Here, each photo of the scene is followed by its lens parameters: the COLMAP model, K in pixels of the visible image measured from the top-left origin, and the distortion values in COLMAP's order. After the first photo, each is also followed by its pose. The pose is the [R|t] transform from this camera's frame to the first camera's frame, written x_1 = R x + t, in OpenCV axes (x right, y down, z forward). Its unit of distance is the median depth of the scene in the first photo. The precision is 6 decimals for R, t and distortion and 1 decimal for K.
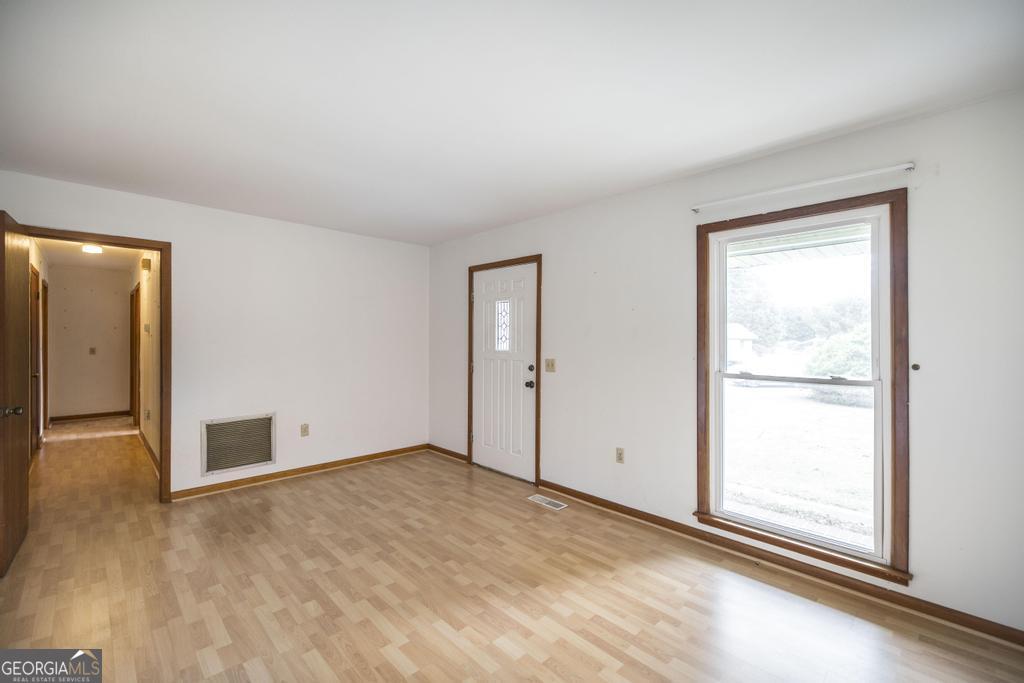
lens RADIAL K [[434.0, 0, 511.0], [0, 434.0, 338.4], [0, 0, 1]] dist [0.000170, 0.000239]
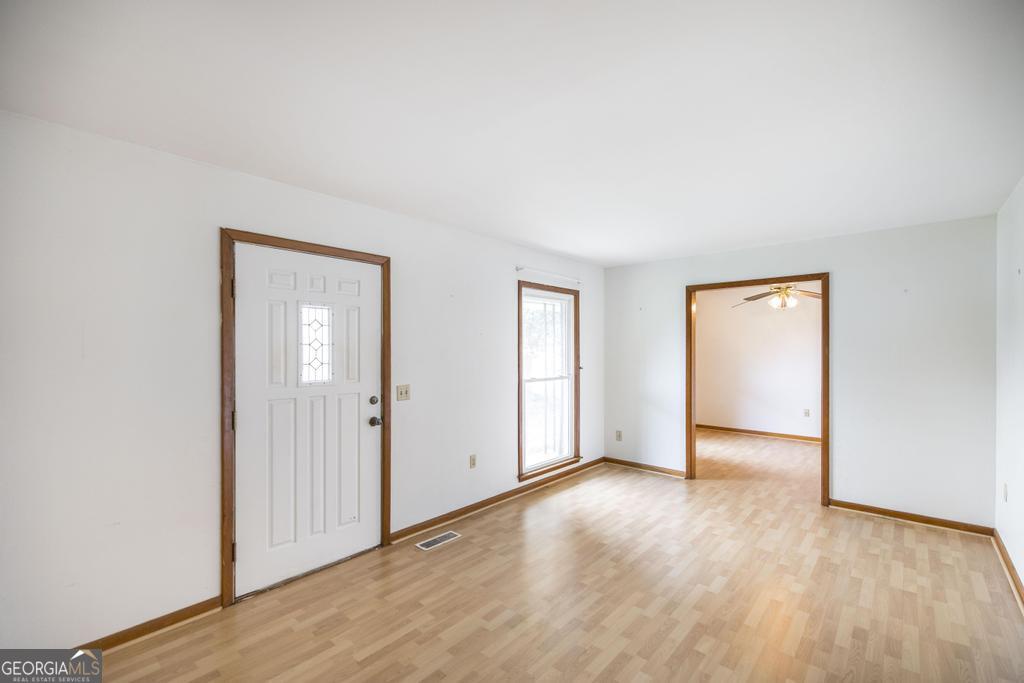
lens RADIAL K [[455.5, 0, 507.4], [0, 455.5, 350.0], [0, 0, 1]] dist [-0.000520, -0.000062]
pose [[-0.080490, -0.013366, 0.996666, -1.017742], [-0.001586, 0.999911, 0.013281, -0.042690], [-0.996754, -0.000511, -0.080504, 1.081229]]
